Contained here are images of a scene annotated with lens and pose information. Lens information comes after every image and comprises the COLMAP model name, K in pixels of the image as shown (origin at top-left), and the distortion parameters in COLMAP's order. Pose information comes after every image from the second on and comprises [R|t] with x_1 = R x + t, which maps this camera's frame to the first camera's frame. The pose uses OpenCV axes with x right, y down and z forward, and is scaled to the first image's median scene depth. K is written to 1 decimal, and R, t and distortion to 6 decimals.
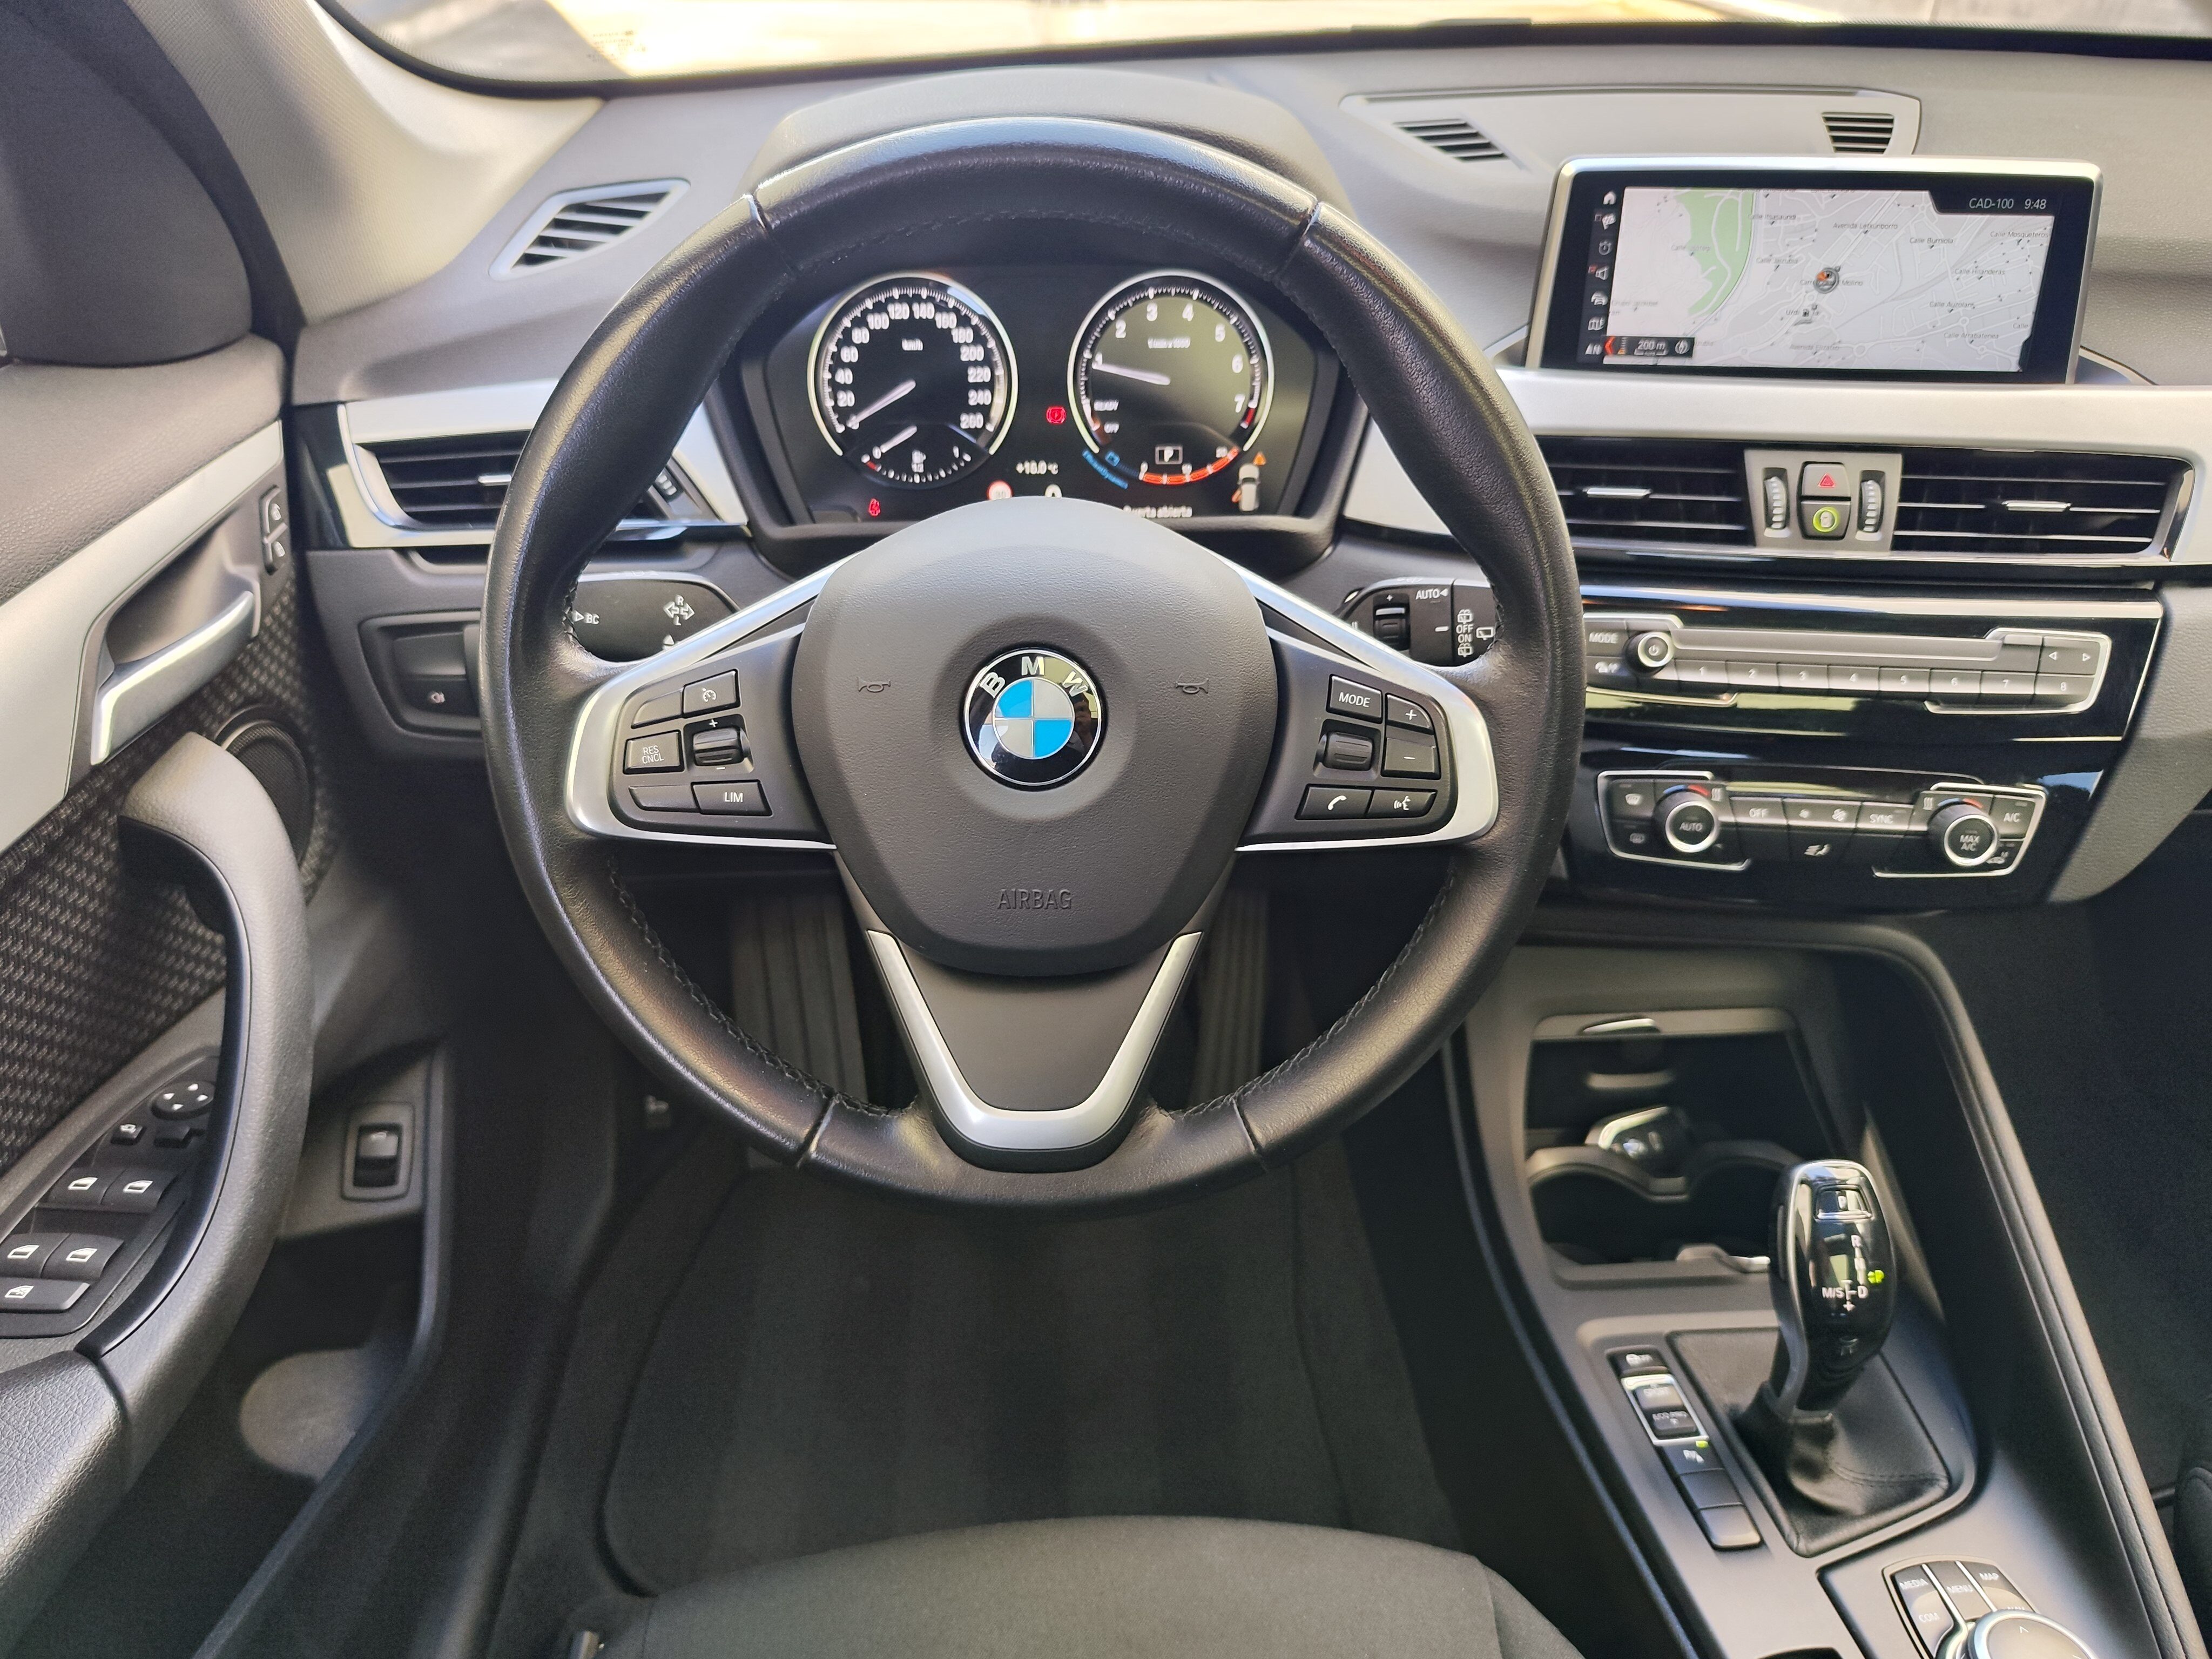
lens RADIAL K [[1592.3, 0, 1104.1], [0, 1592.3, 805.0], [0, 0, 1]] dist [0.002445, 0.035723]
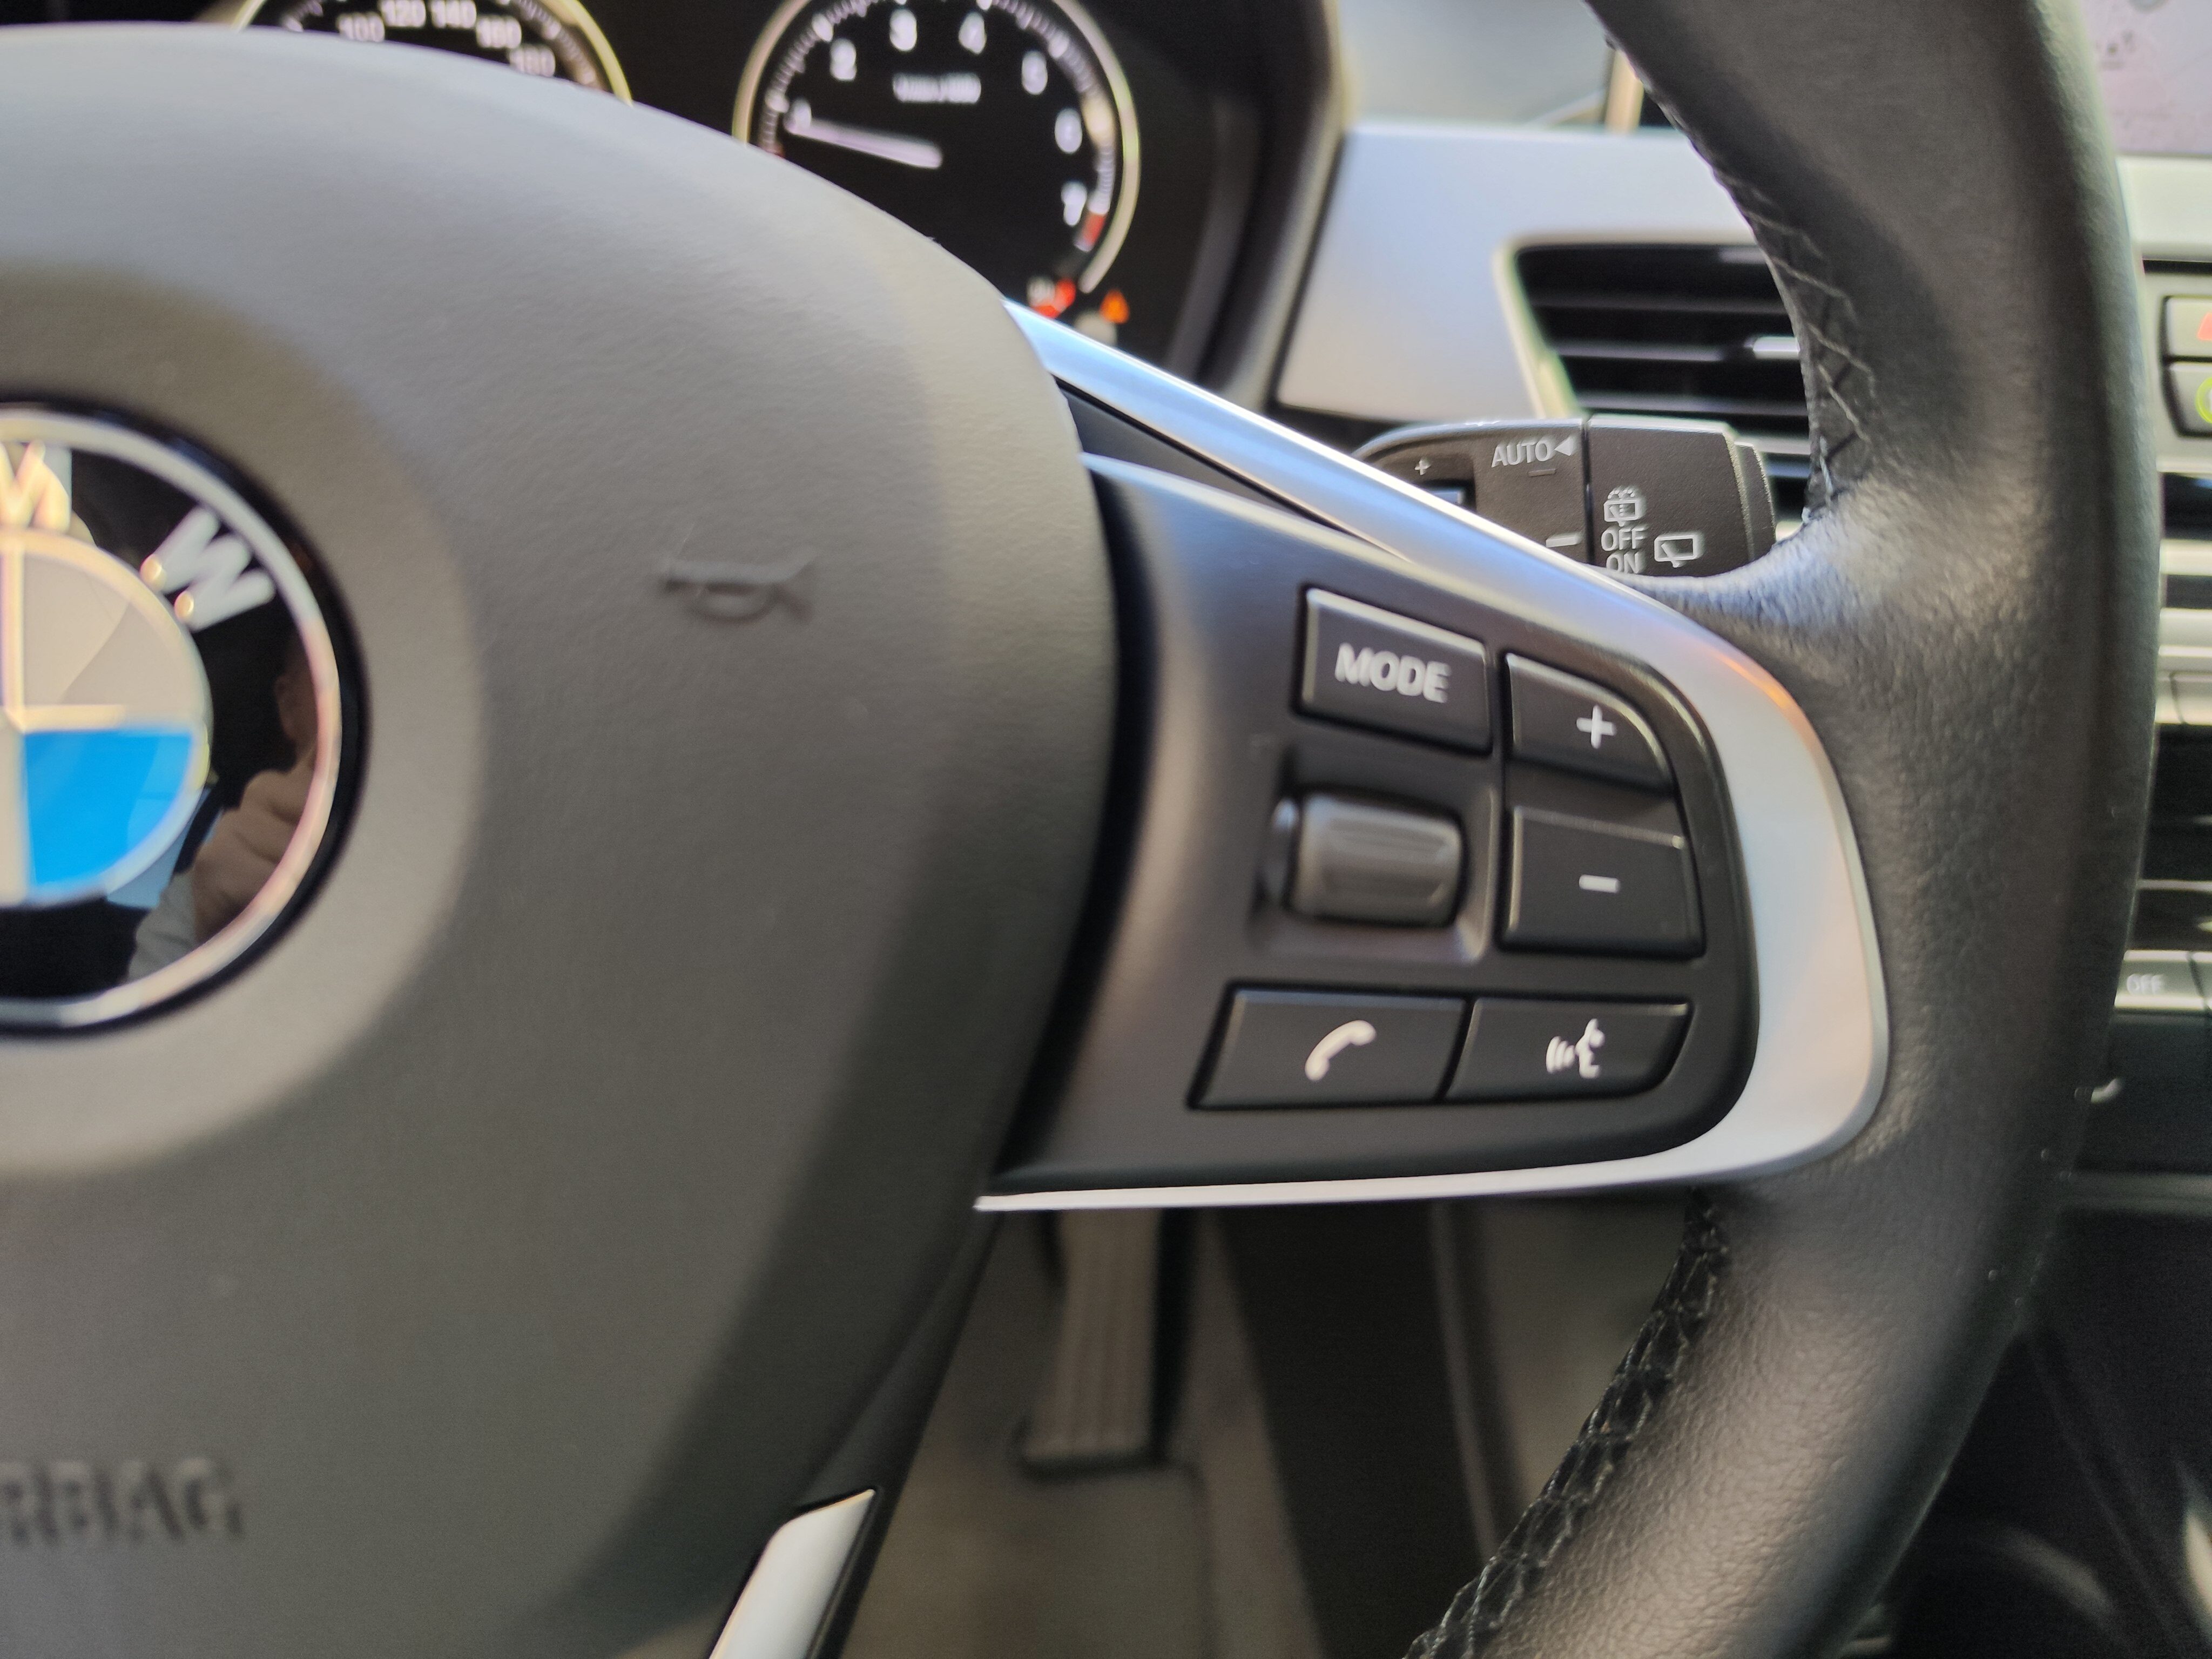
lens RADIAL K [[1530.6, 0, 1101.9], [0, 1530.6, 823.2], [0, 0, 1]] dist [-0.000932, -0.010124]
pose [[0.997890, -0.004208, 0.064790, 0.066354], [0.008308, 0.997970, -0.063134, -0.017752], [-0.064393, 0.063539, 0.995900, 0.548802]]
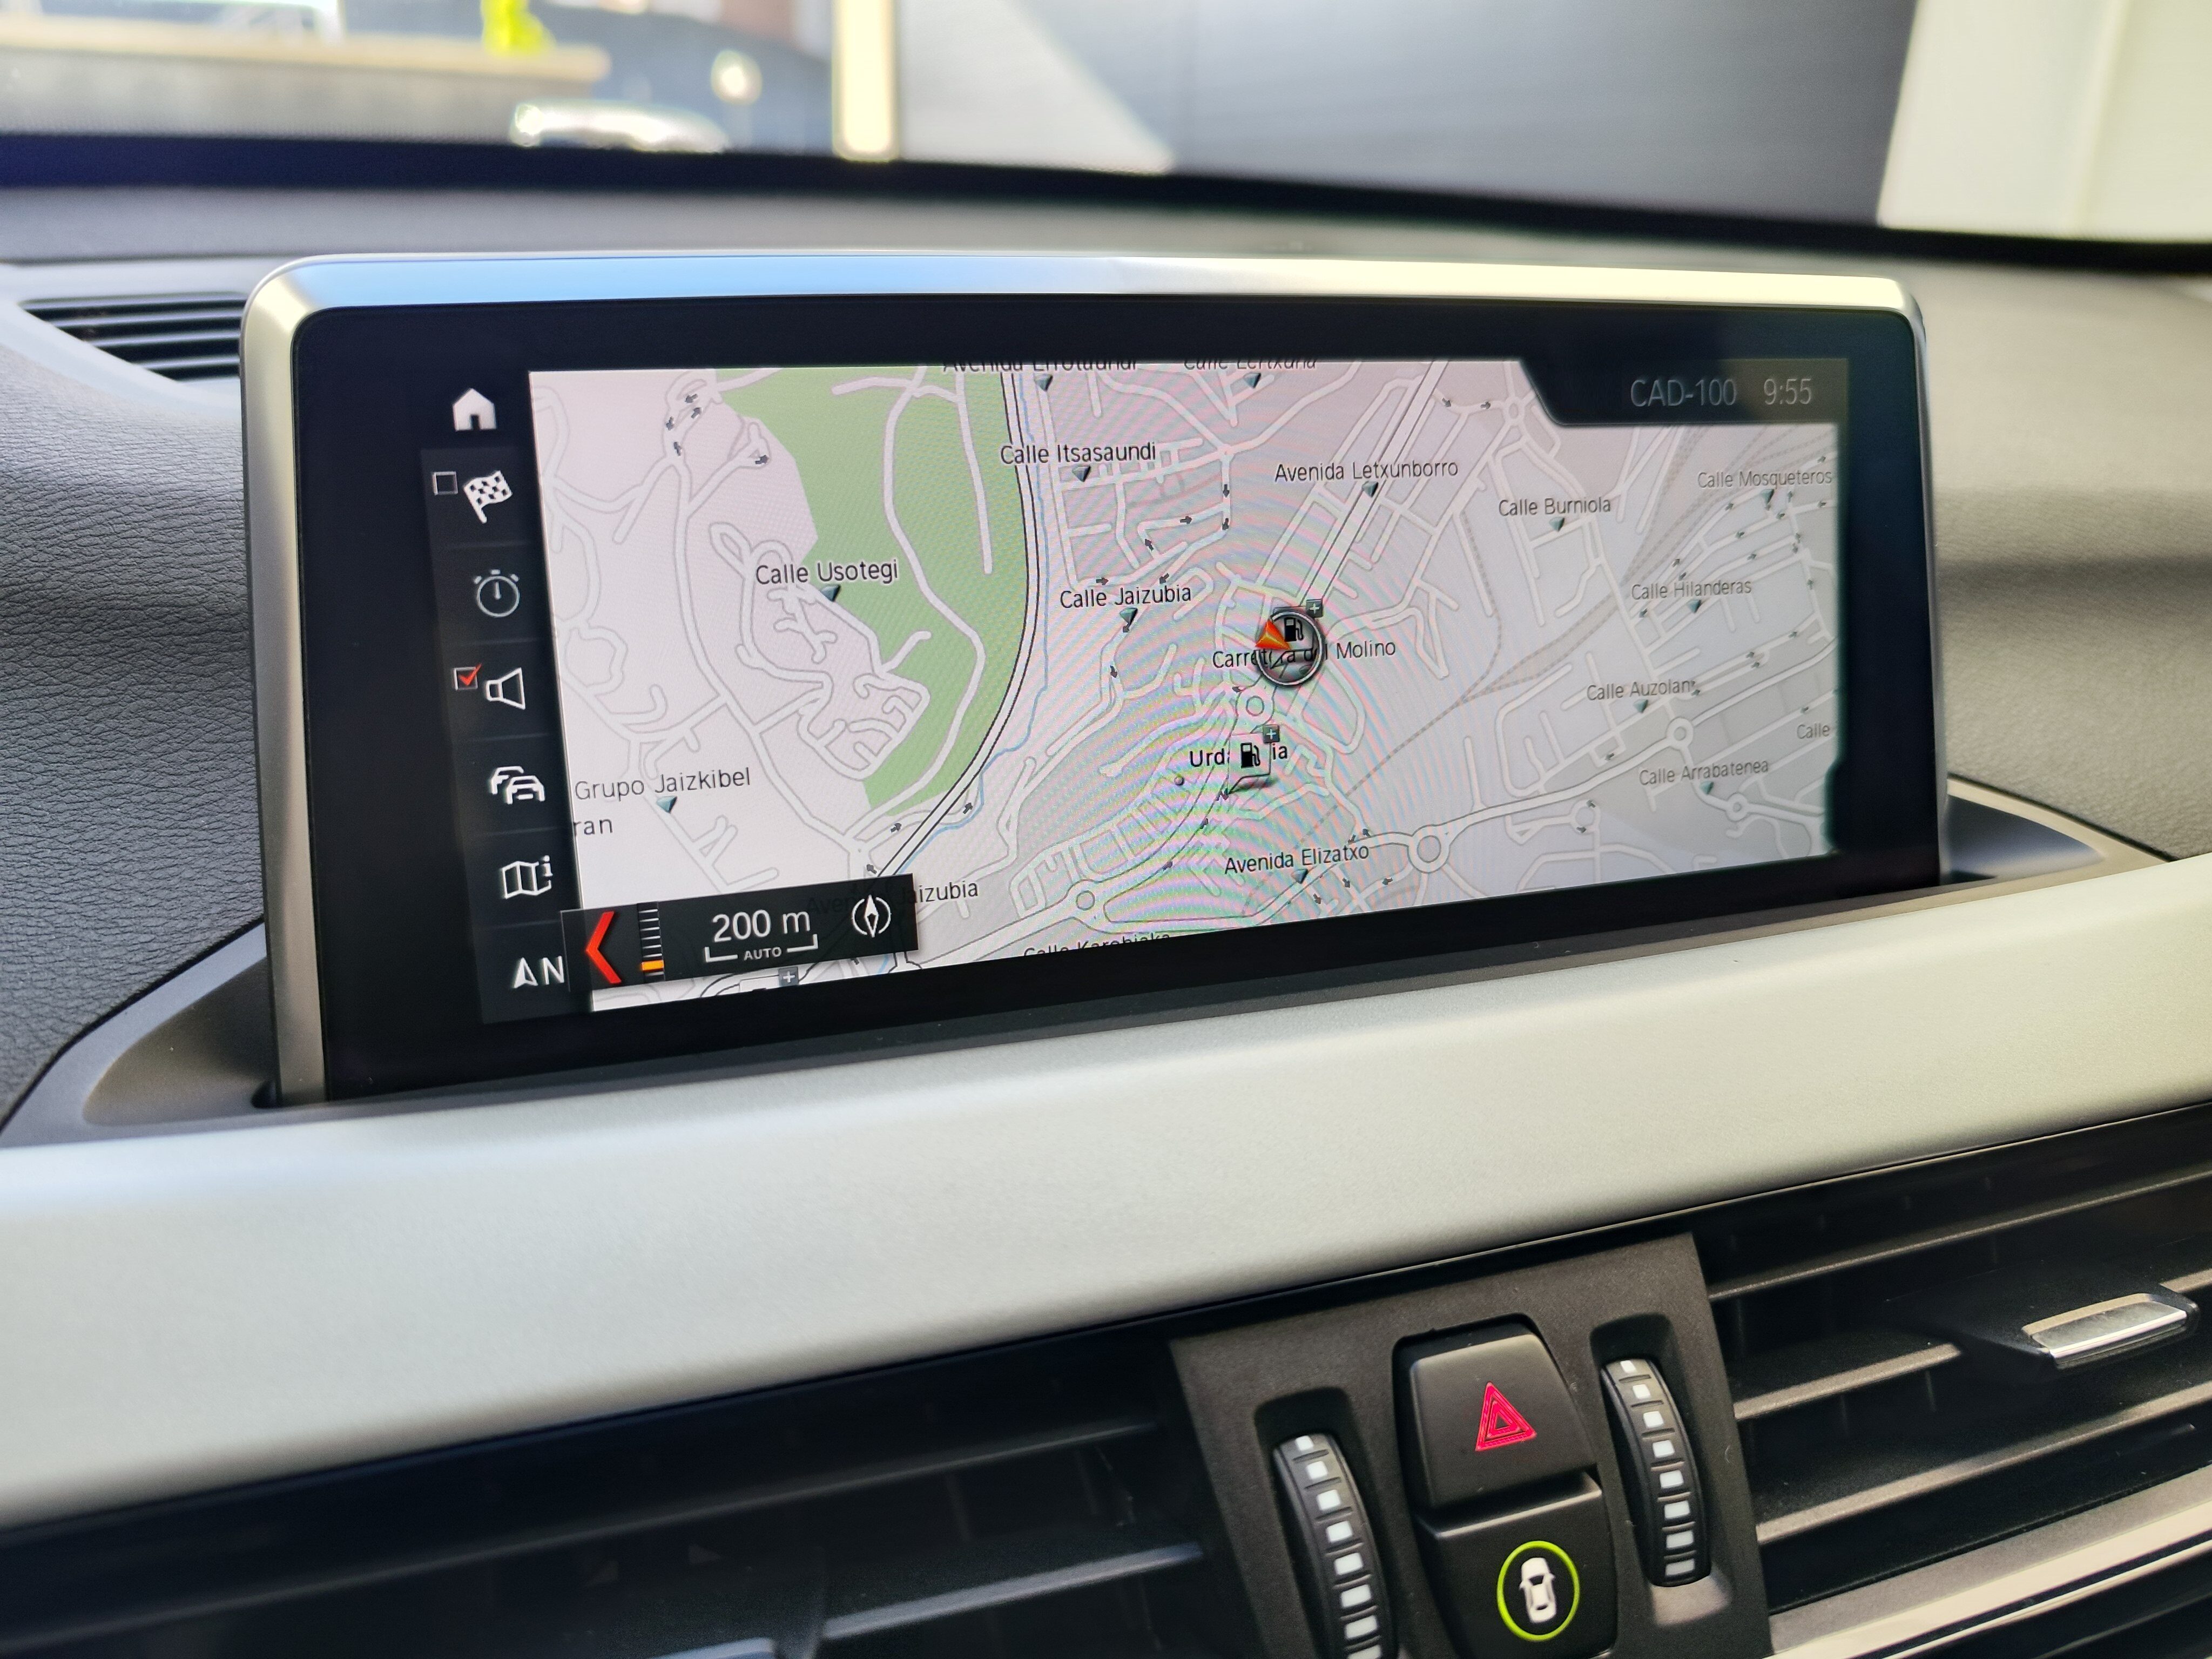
lens RADIAL K [[1530.6, 0, 1101.9], [0, 1530.6, 823.2], [0, 0, 1]] dist [-0.000932, -0.010124]
pose [[0.924510, -0.124978, 0.360086, 0.323080], [0.198693, 0.964225, -0.175476, -0.262134], [-0.325273, 0.233776, 0.916268, 0.783601]]
